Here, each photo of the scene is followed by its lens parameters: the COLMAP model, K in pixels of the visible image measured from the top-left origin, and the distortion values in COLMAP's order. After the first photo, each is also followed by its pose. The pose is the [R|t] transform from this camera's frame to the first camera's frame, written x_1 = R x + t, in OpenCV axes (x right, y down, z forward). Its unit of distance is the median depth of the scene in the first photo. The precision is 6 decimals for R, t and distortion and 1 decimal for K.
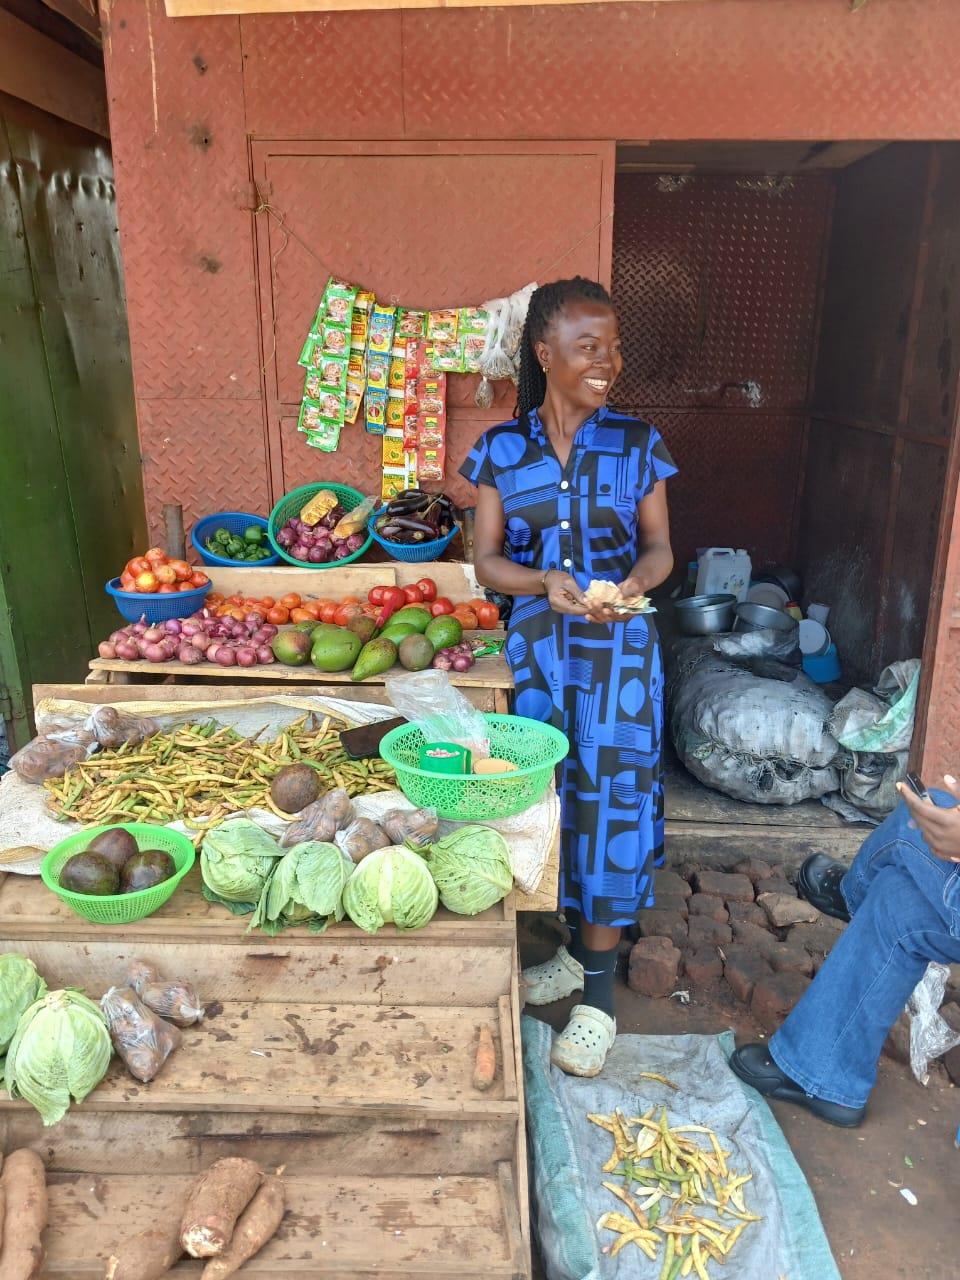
lens RADIAL K [[1039.2, 0, 489.8], [0, 1039.2, 650.5], [0, 0, 1]] dist [0.046406, -0.081975]
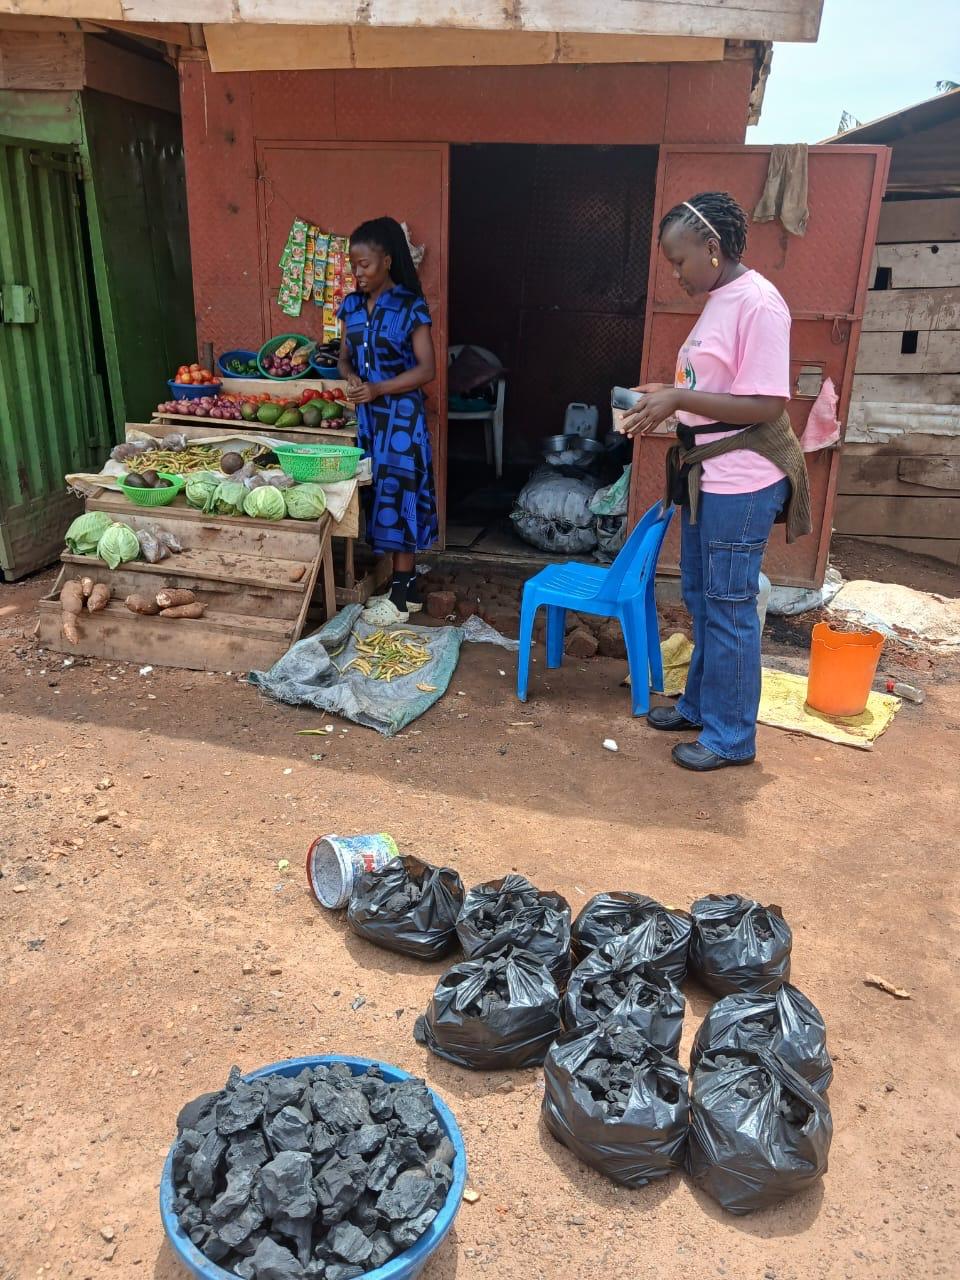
lens RADIAL K [[1039.2, 0, 473.9], [0, 1039.2, 651.0], [0, 0, 1]] dist [0.046406, -0.081975]
pose [[0.987214, 0.079297, -0.138279, 0.470874], [-0.070166, 0.995097, 0.069709, 0.247483], [0.143129, -0.059115, 0.987937, -0.803626]]
